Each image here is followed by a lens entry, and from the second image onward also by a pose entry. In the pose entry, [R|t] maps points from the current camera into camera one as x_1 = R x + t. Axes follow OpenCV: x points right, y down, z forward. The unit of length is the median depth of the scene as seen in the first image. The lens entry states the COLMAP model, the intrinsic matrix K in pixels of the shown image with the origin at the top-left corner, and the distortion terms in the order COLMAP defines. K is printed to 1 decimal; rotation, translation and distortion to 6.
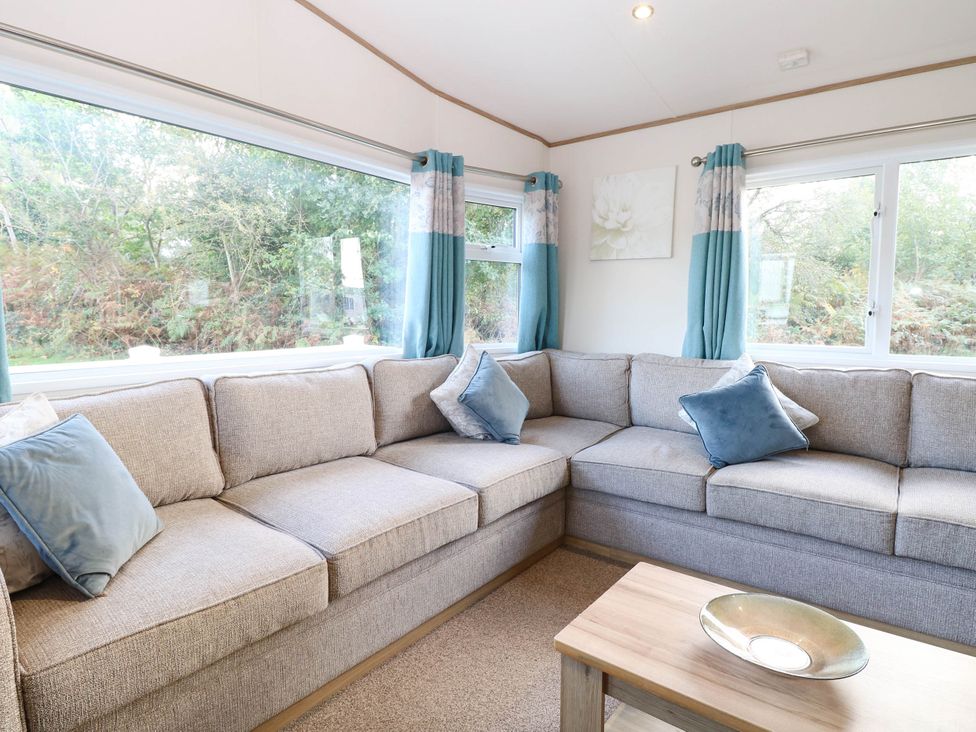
lens RADIAL K [[547.6, 0, 482.6], [0, 547.6, 356.6], [0, 0, 1]] dist [-0.004931, -0.010195]
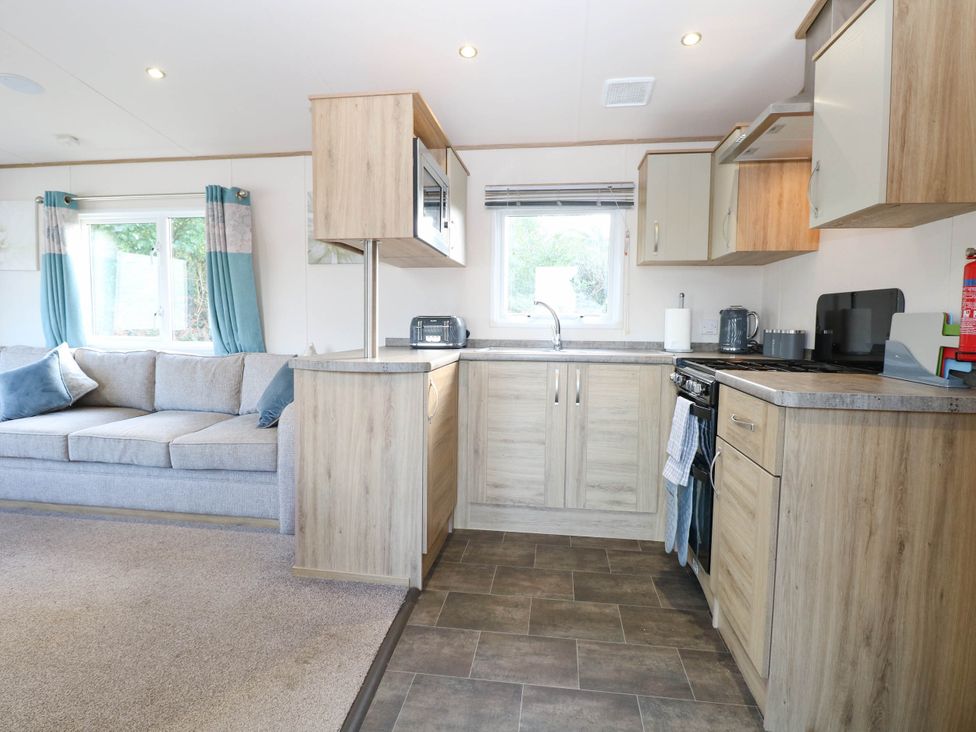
lens RADIAL K [[528.4, 0, 486.0], [0, 528.4, 355.5], [0, 0, 1]] dist [-0.002620, -0.010511]
pose [[0.863576, -0.029165, 0.503375, 0.701464], [0.032806, 0.999460, 0.001628, 0.057673], [-0.503151, 0.015108, 0.864067, -0.667621]]
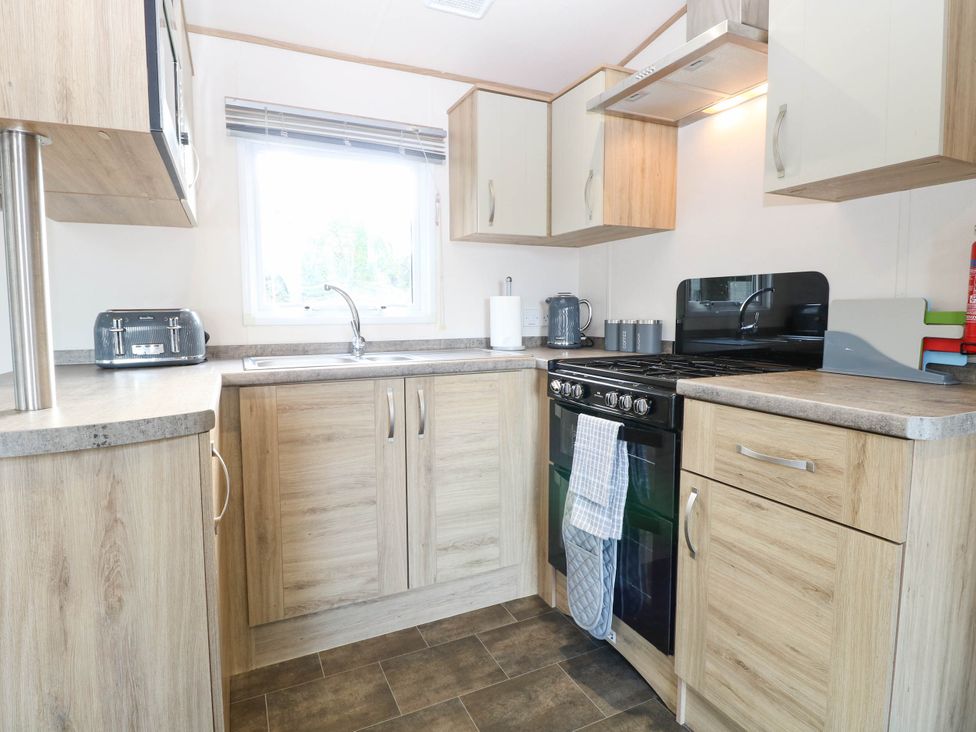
lens RADIAL K [[528.4, 0, 479.3], [0, 528.4, 355.0], [0, 0, 1]] dist [-0.002620, -0.010511]
pose [[0.444003, -0.081561, 0.892305, 0.788955], [0.077080, 0.995634, 0.052651, 0.021749], [-0.892704, 0.045402, 0.448351, -0.254174]]
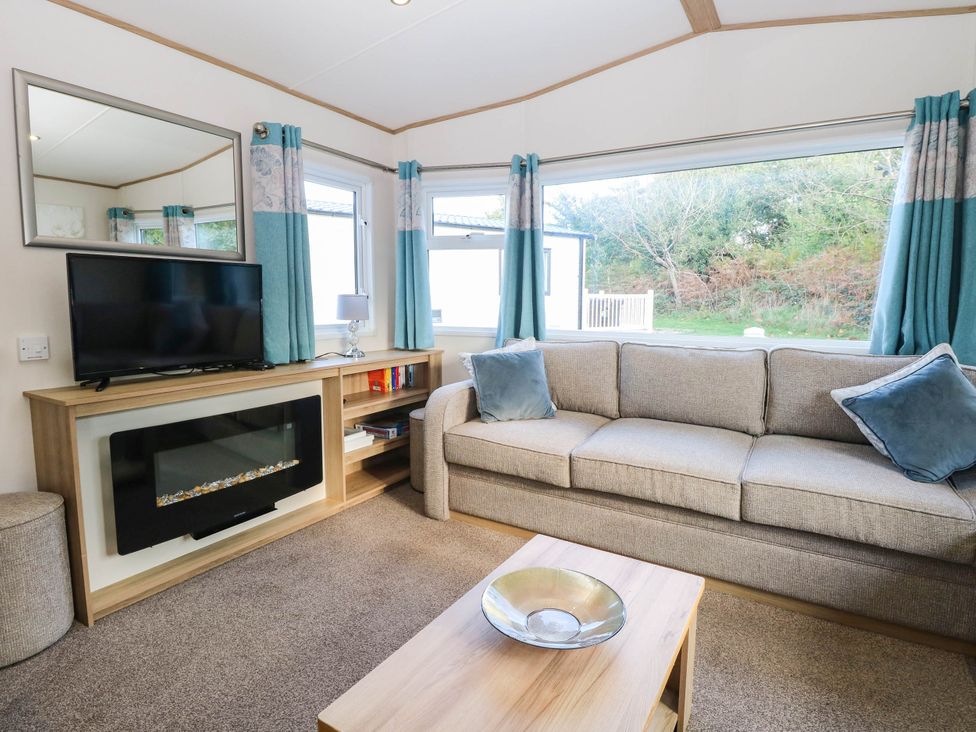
lens RADIAL K [[528.4, 0, 491.4], [0, 528.4, 356.7], [0, 0, 1]] dist [-0.002620, -0.010511]
pose [[0.124361, 0.107197, -0.986430, 0.630481], [-0.086150, 0.991559, 0.096893, -0.022402], [0.988490, 0.072931, 0.132546, 0.306513]]
